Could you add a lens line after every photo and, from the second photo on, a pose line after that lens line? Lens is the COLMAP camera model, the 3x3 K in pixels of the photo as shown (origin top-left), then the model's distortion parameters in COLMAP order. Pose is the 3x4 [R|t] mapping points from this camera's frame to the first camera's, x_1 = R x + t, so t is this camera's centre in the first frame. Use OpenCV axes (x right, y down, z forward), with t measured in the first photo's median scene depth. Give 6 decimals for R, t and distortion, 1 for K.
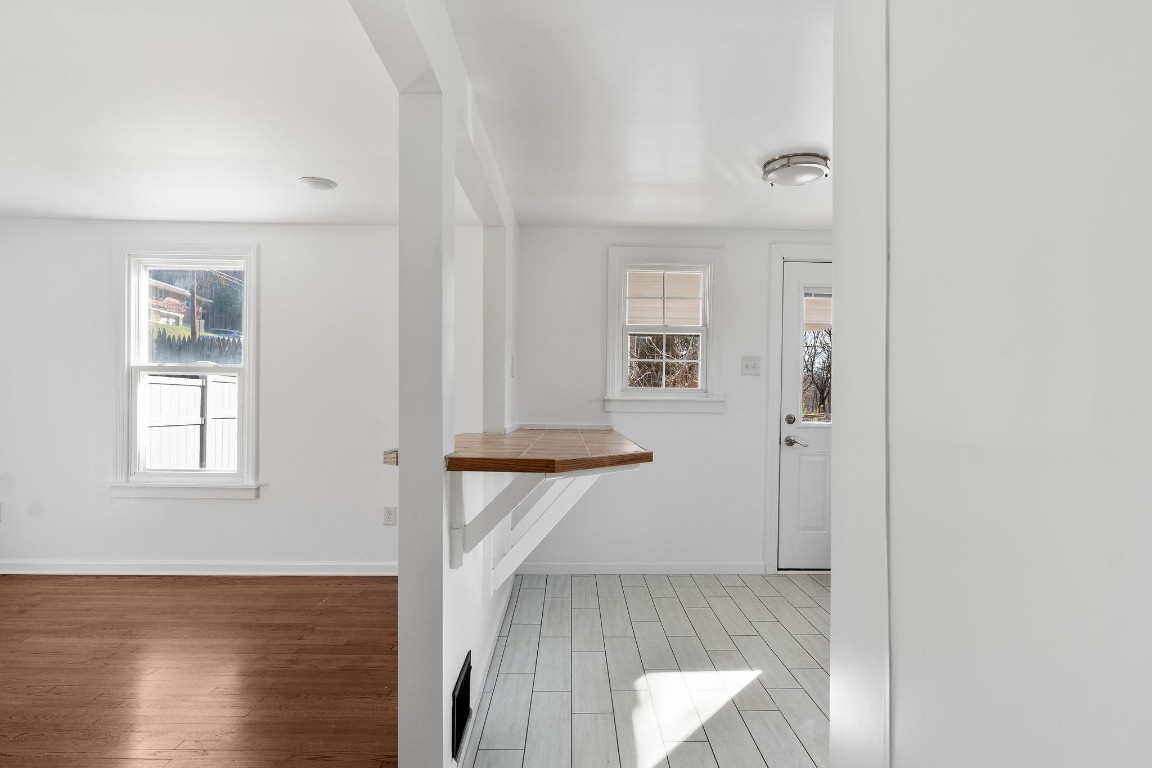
lens RADIAL K [[645.8, 0, 604.5], [0, 645.8, 424.5], [0, 0, 1]] dist [0.001446, 0.000519]
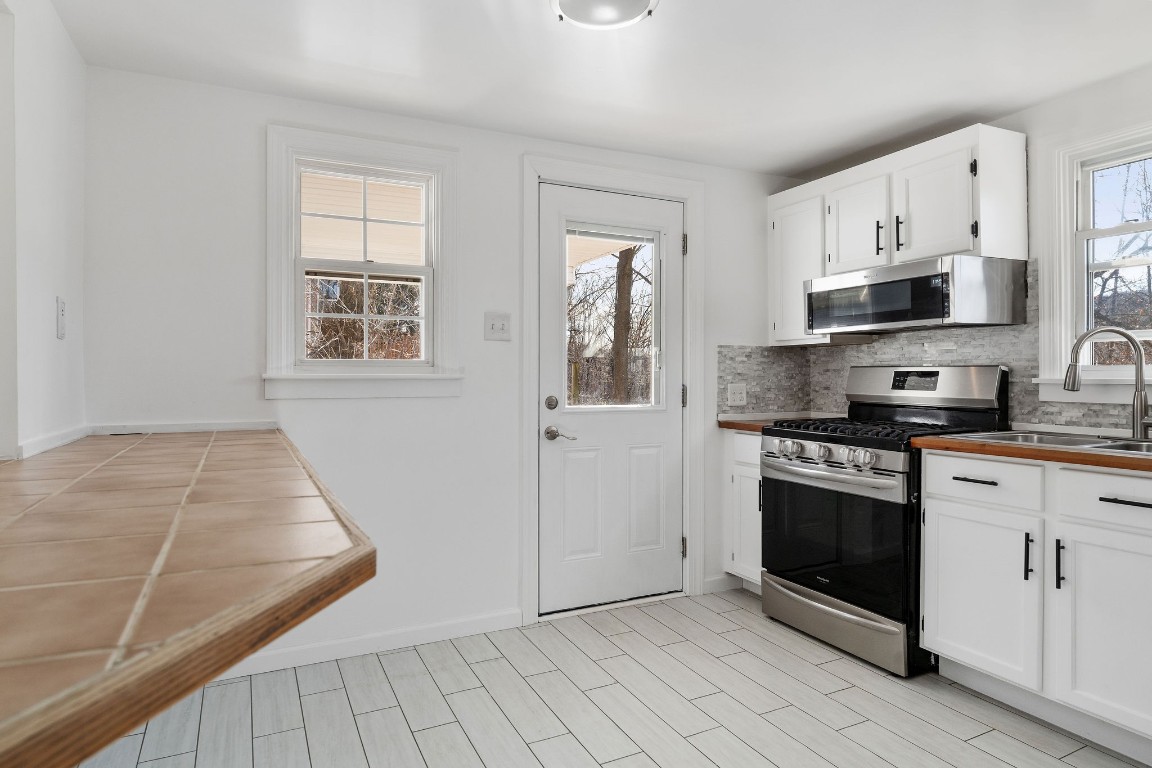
lens RADIAL K [[654.3, 0, 578.1], [0, 654.3, 374.0], [0, 0, 1]] dist [-0.003340, -0.000280]
pose [[0.910656, -0.011233, 0.413013, 0.015205], [0.024550, 0.999335, -0.026950, -0.019572], [-0.412436, 0.034682, 0.910326, 0.329113]]
